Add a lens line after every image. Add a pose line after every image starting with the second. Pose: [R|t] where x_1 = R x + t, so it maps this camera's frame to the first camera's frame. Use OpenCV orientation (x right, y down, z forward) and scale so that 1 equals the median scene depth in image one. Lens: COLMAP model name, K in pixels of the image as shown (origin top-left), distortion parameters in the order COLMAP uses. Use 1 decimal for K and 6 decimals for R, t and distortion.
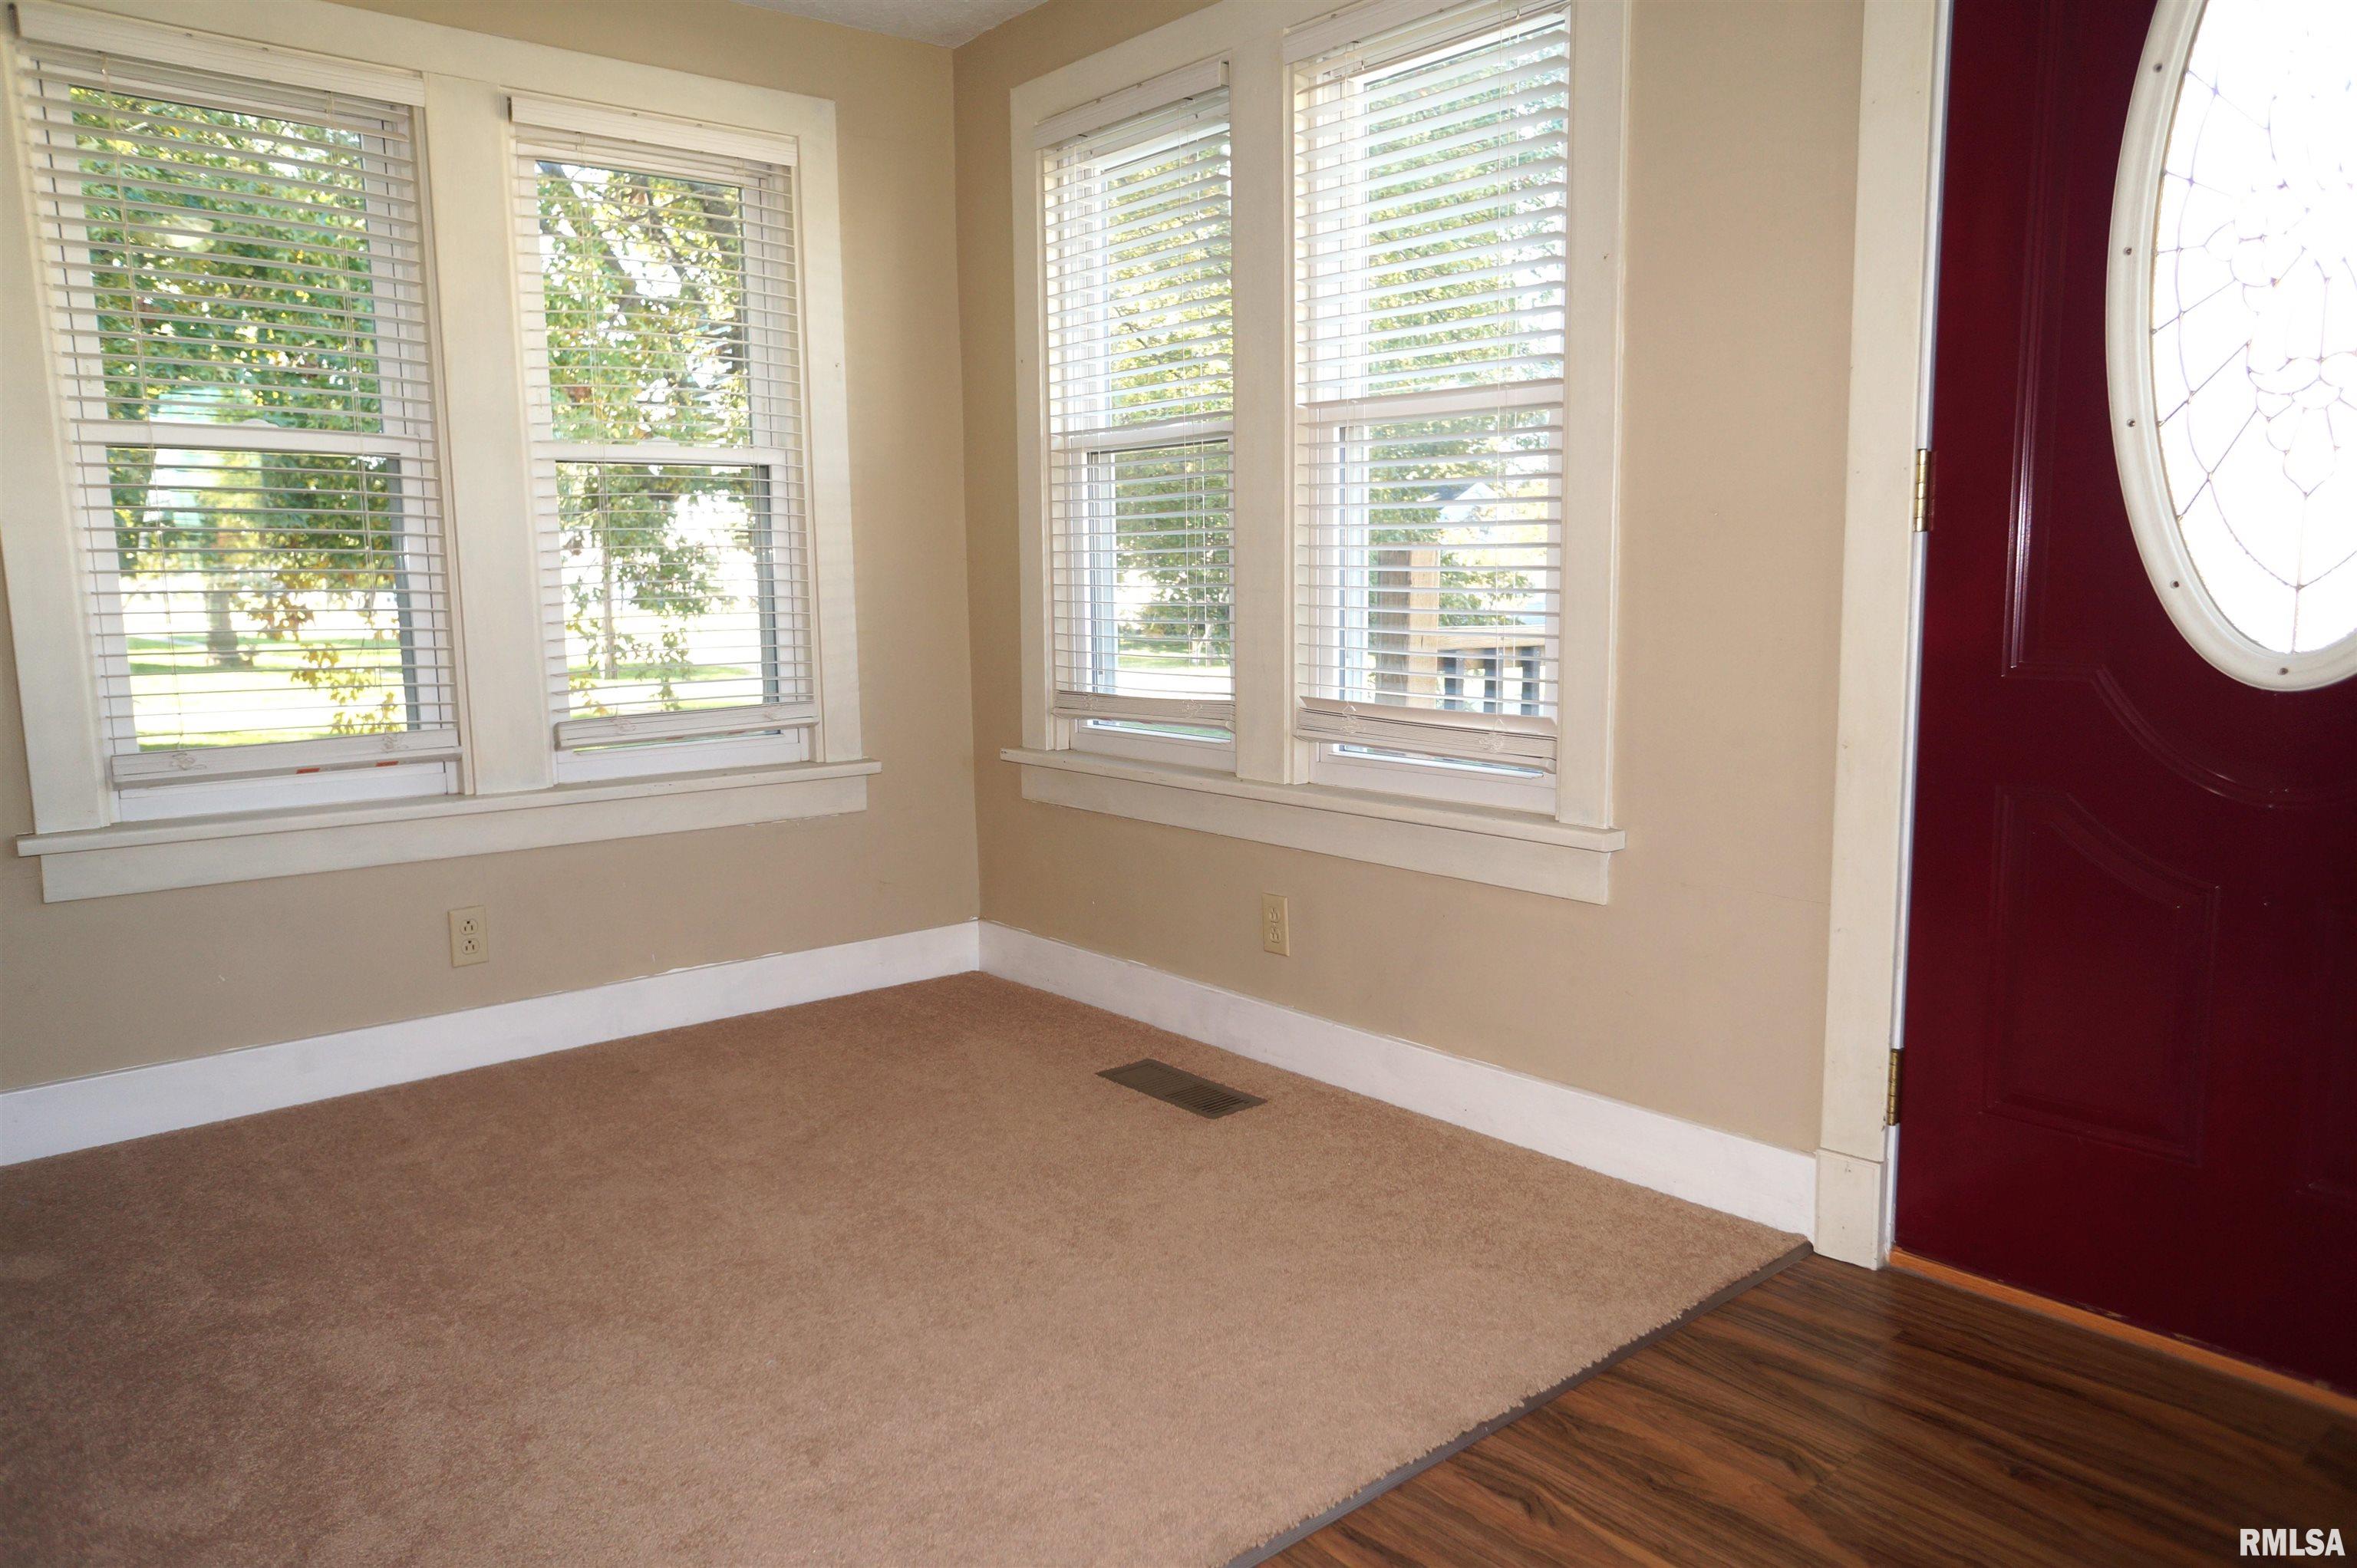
lens RADIAL K [[1608.8, 0, 1152.9], [0, 1608.8, 786.7], [0, 0, 1]] dist [-0.065845, 0.088071]
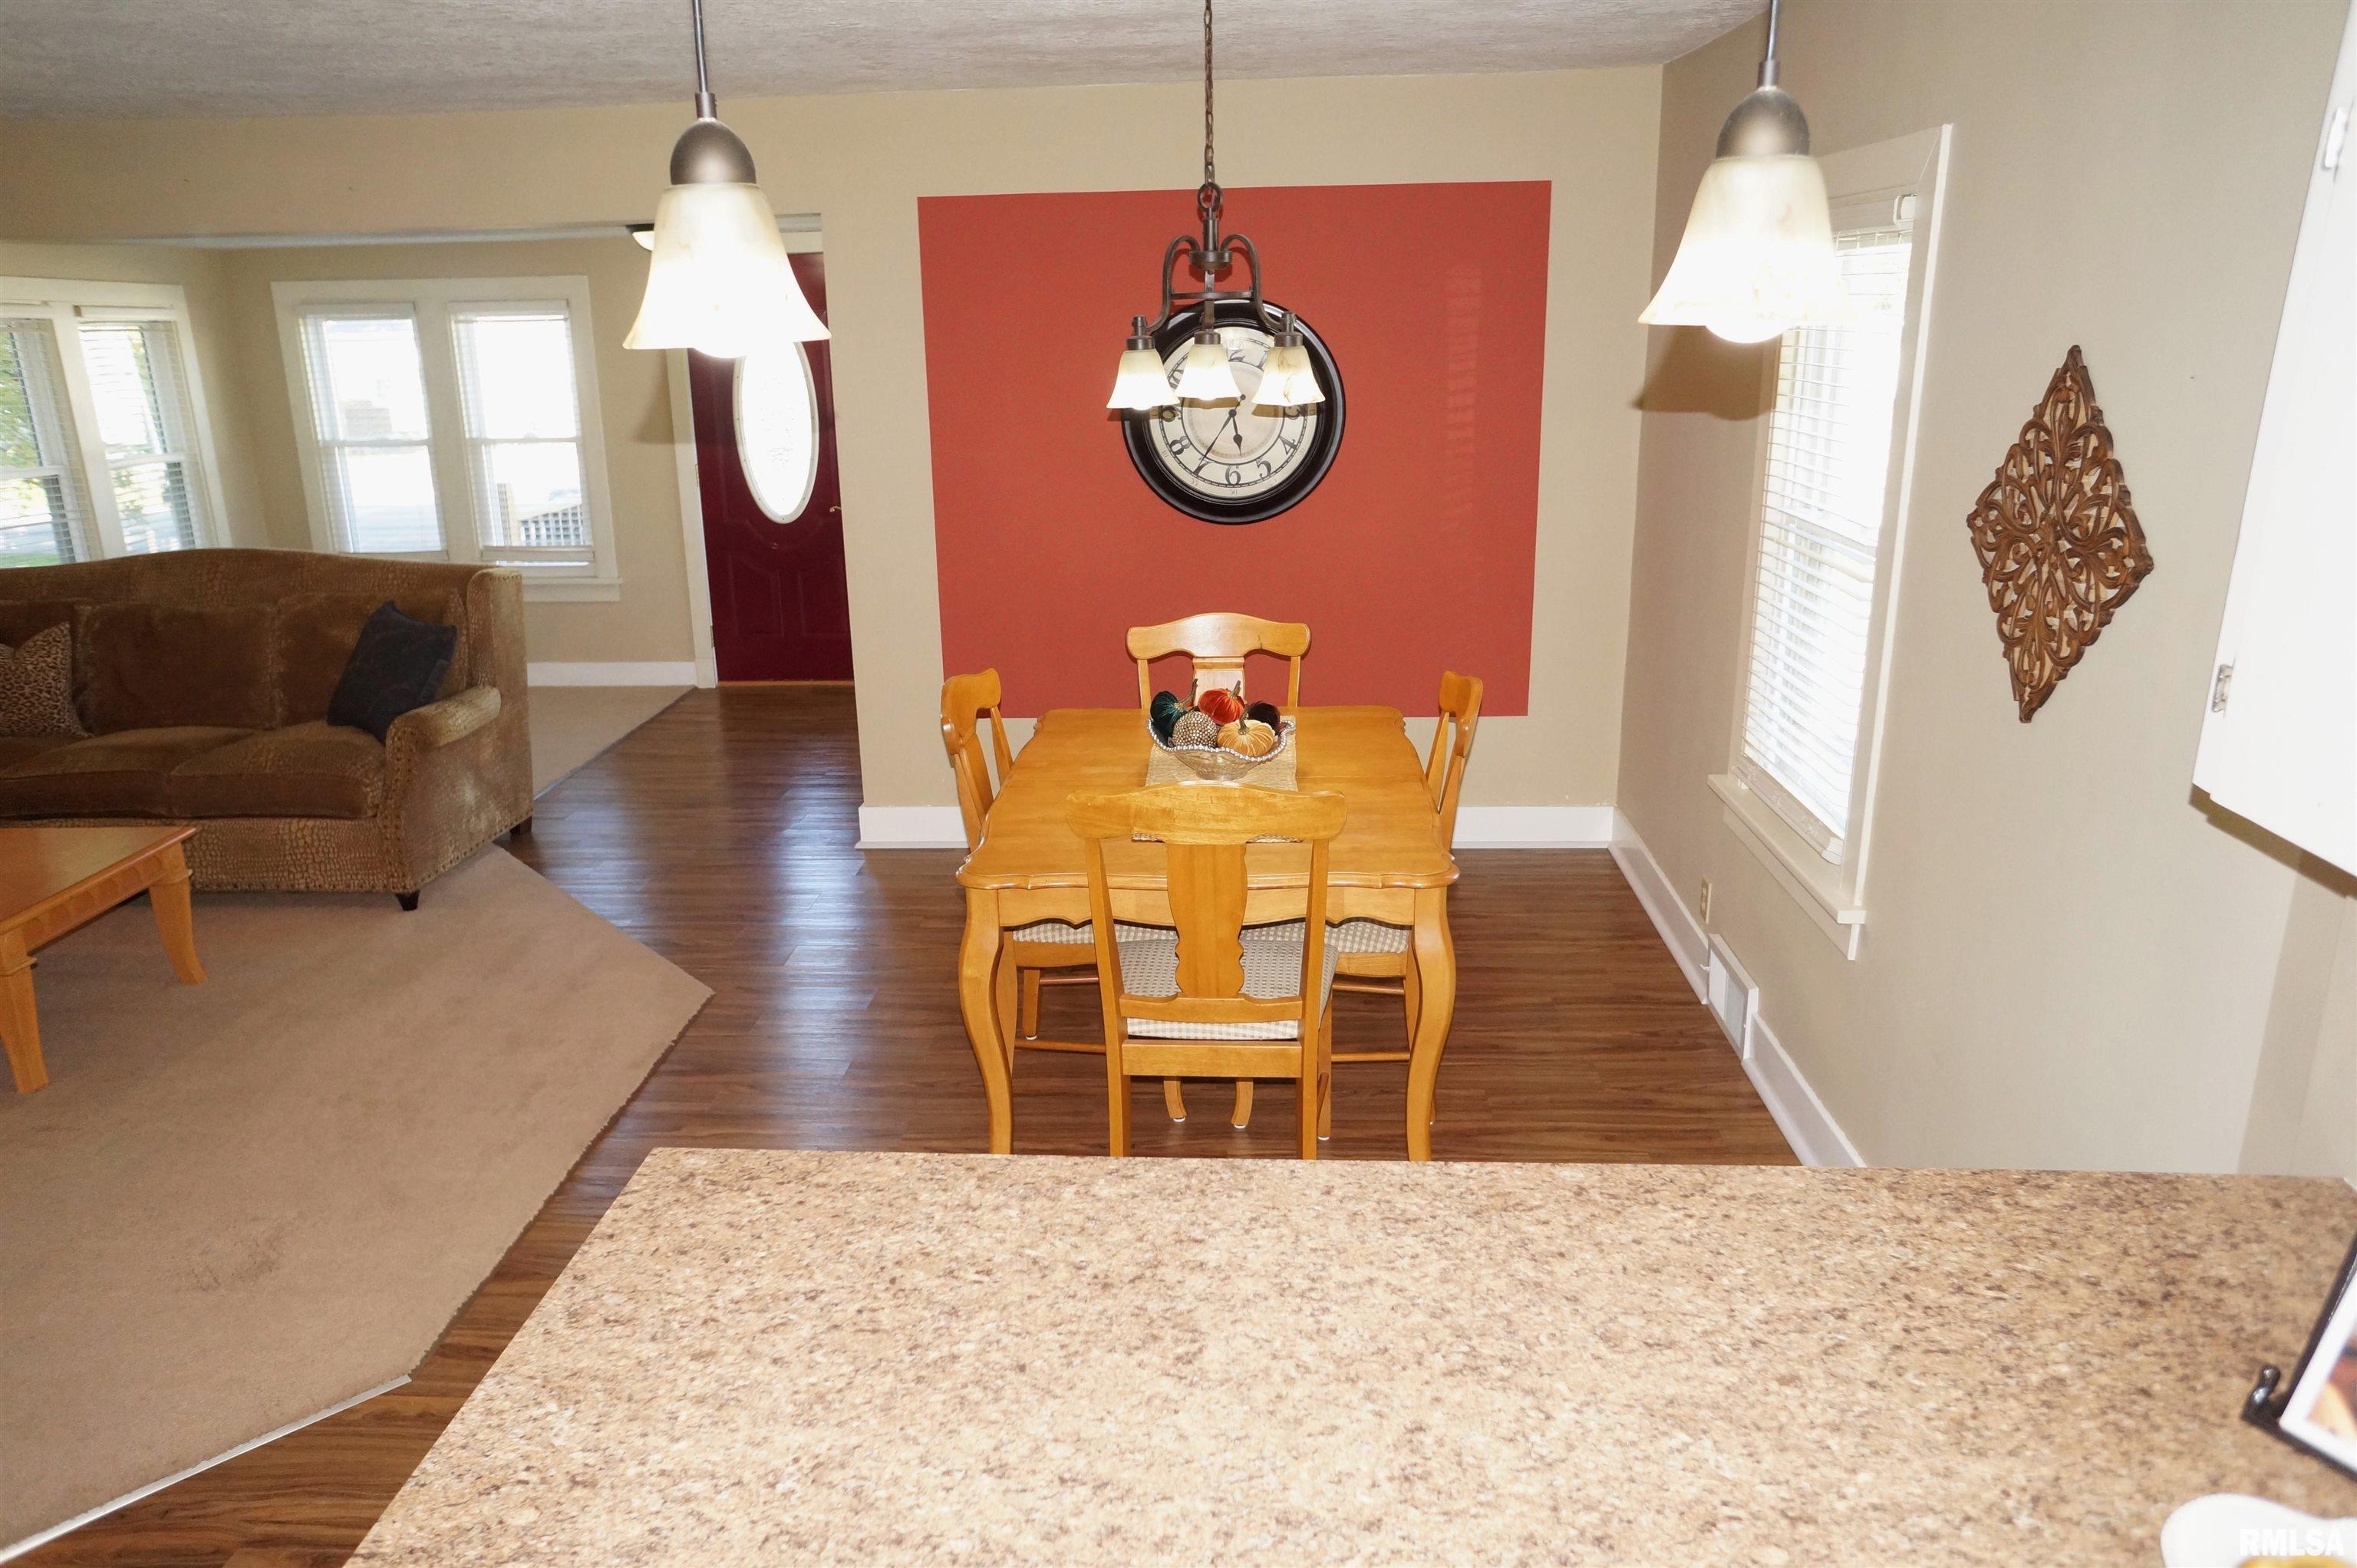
lens RADIAL K [[1608.8, 0, 1152.9], [0, 1608.8, 786.7], [0, 0, 1]] dist [-0.065845, 0.088071]
pose [[0.671172, -0.204406, 0.712564, -1.486815], [0.107852, 0.977930, 0.178941, -0.023615], [-0.733414, -0.043249, 0.678405, -2.167998]]
